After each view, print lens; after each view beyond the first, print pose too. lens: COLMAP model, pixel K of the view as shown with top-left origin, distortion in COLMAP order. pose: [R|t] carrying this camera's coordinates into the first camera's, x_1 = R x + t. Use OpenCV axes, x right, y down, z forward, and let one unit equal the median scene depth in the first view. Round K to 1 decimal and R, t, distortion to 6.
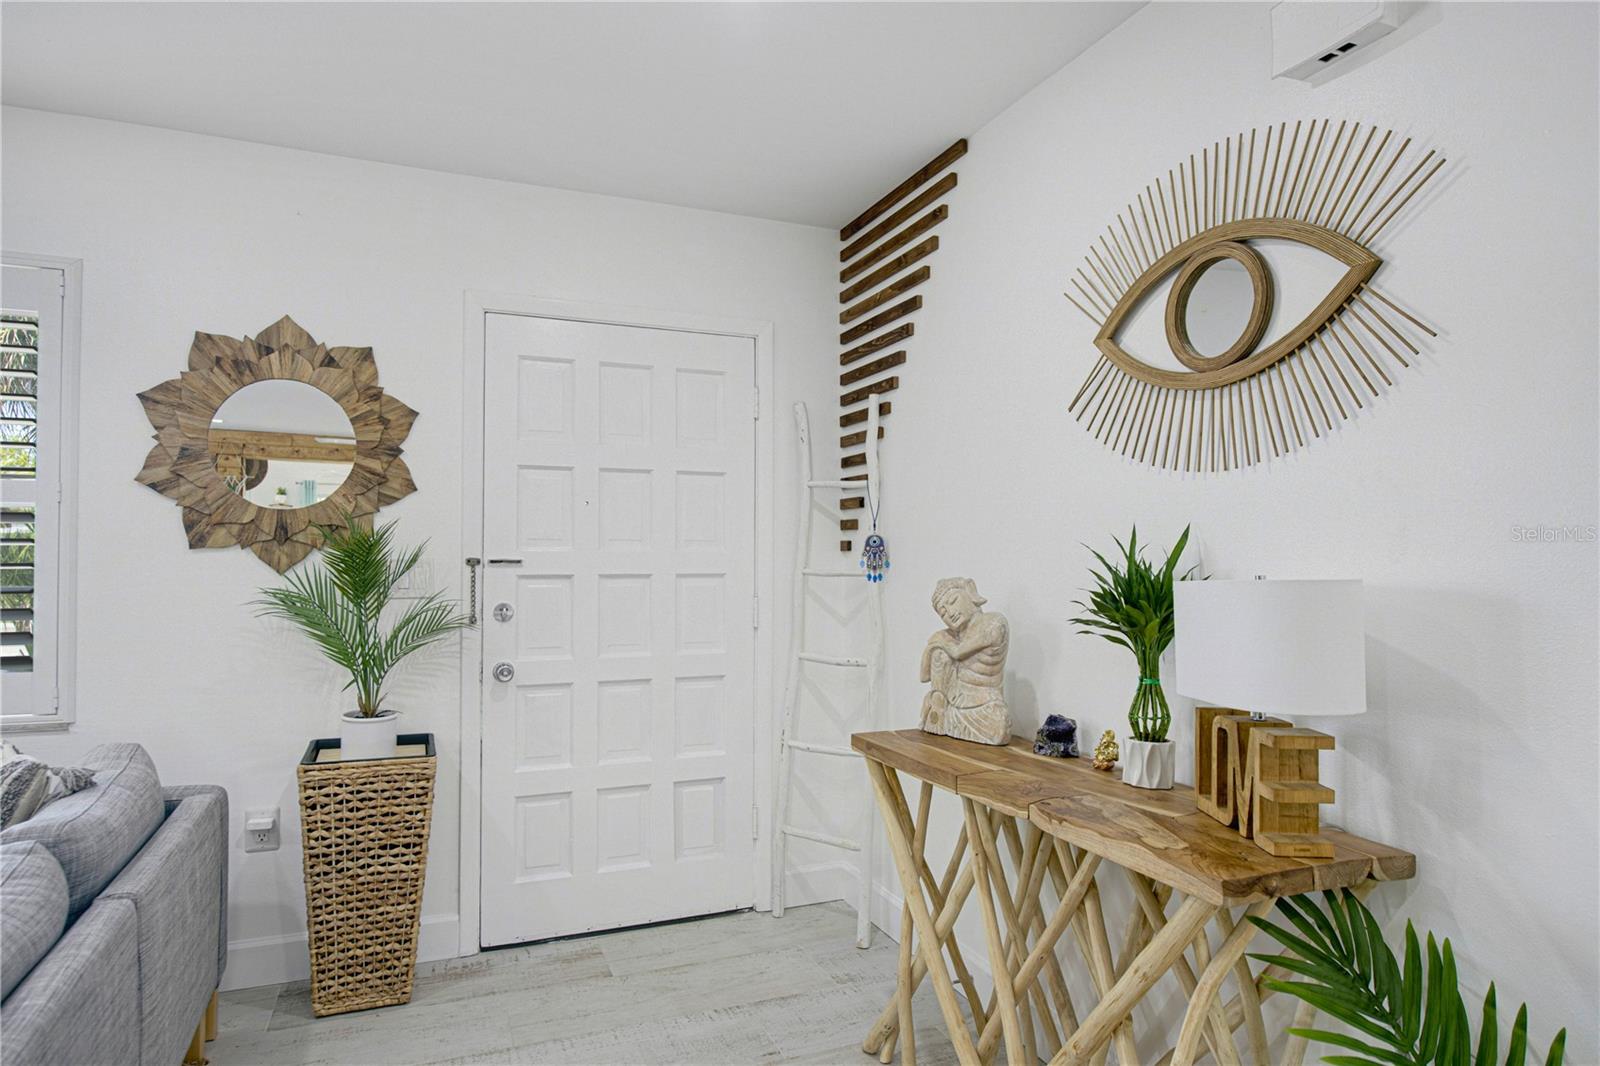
lens RADIAL K [[918.6, 0, 801.7], [0, 918.6, 539.1], [0, 0, 1]] dist [0.001598, -0.000431]
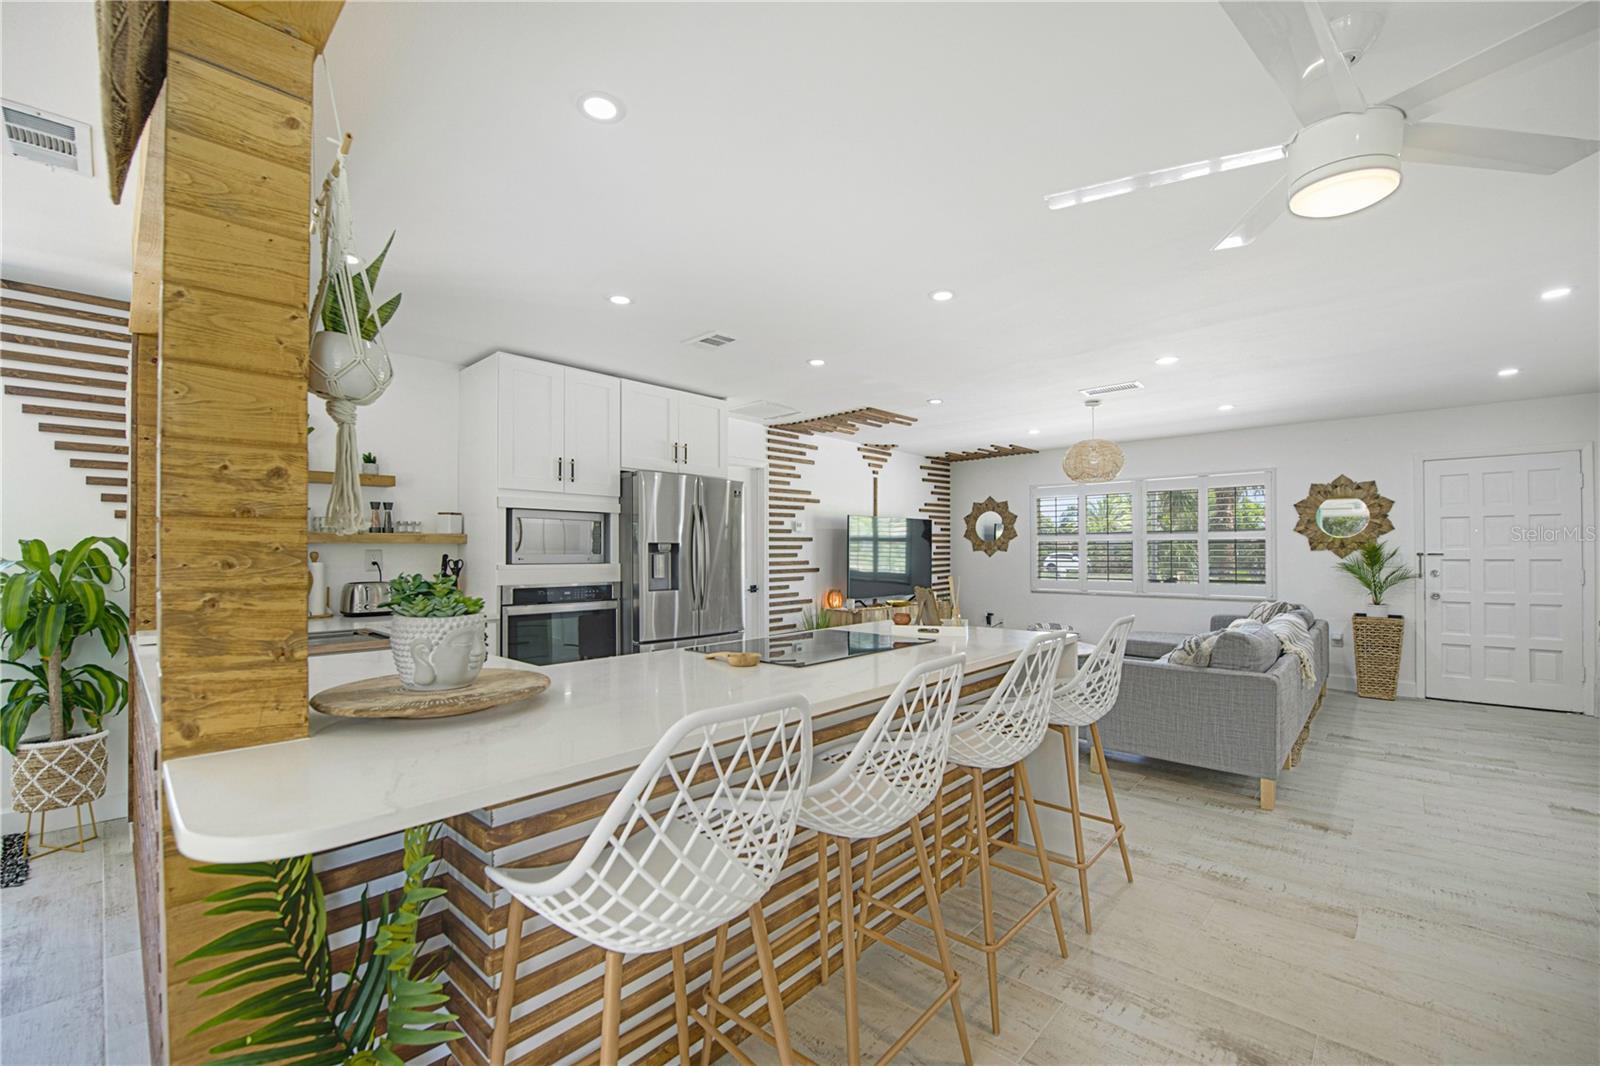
lens RADIAL K [[659.8, 0, 804.3], [0, 659.8, 548.2], [0, 0, 1]] dist [-0.015440, -0.000672]
pose [[0.423374, -0.010777, -0.905891, 0.677829], [0.019205, 0.999811, -0.002918, -0.025352], [0.905751, -0.016163, 0.423501, -1.617774]]
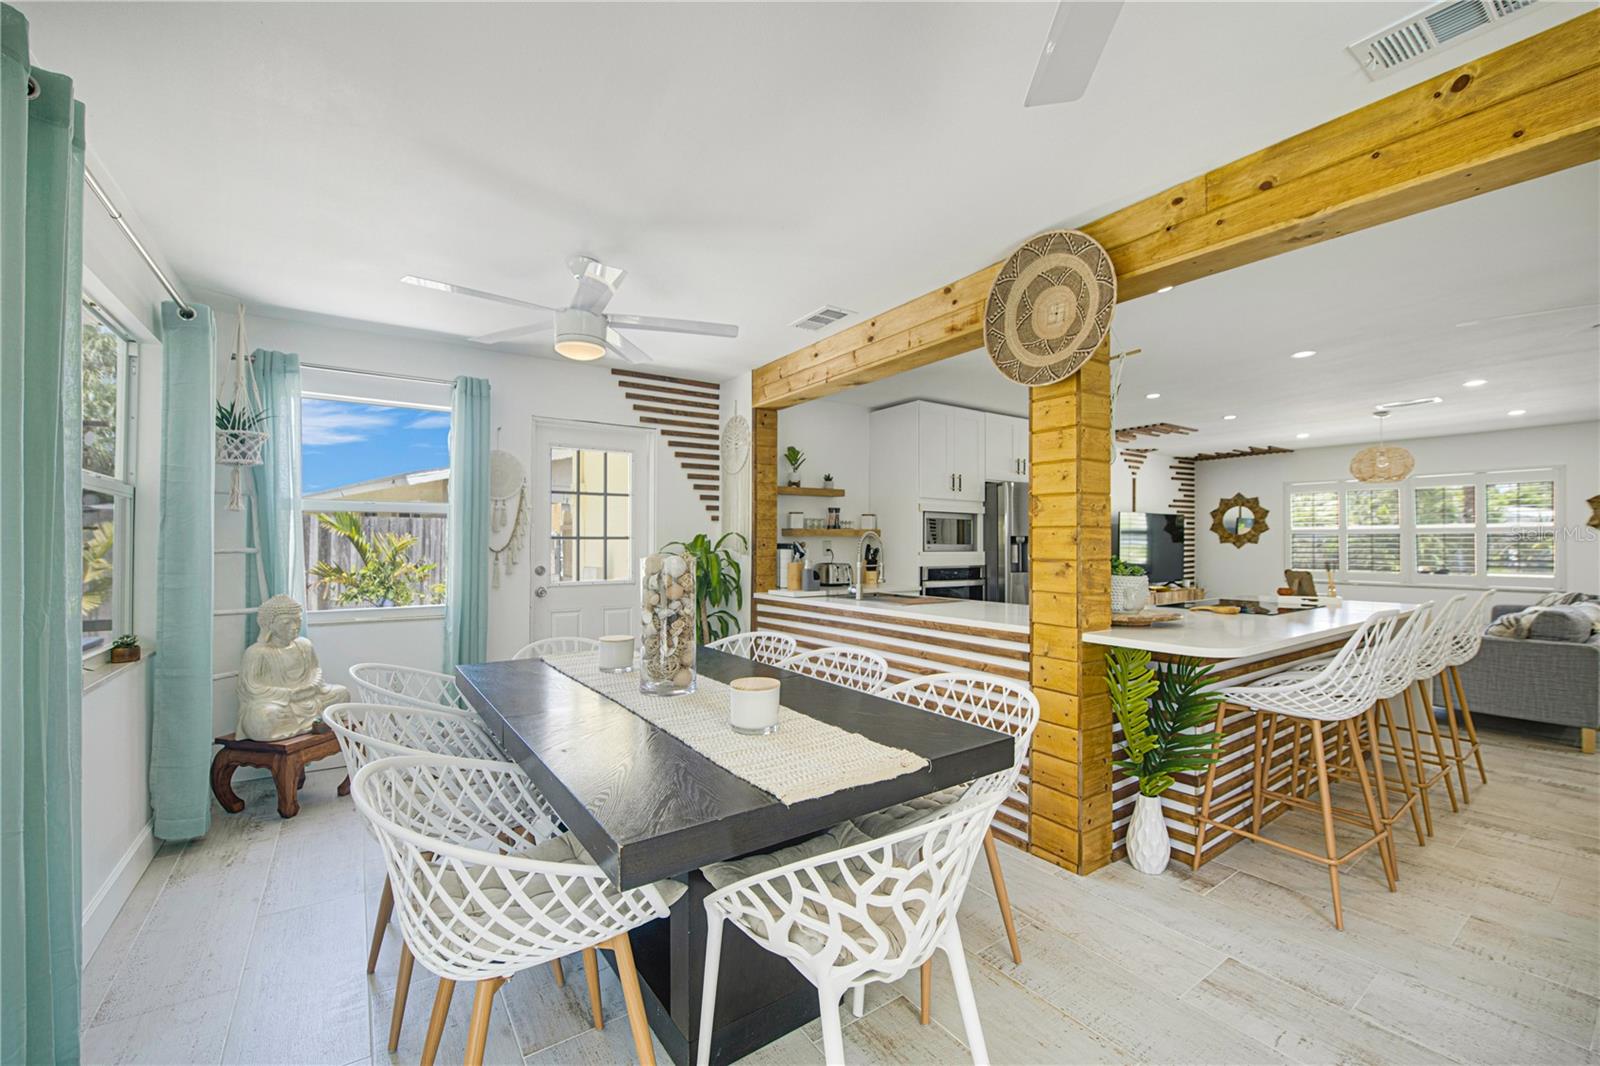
lens RADIAL K [[647.2, 0, 803.8], [0, 647.2, 537.4], [0, 0, 1]] dist [-0.012759, -0.002871]
pose [[0.215244, -0.012724, -0.976477, 0.965308], [0.015281, 0.999837, -0.009660, -0.036633], [0.976441, -0.012842, 0.215403, -2.398007]]
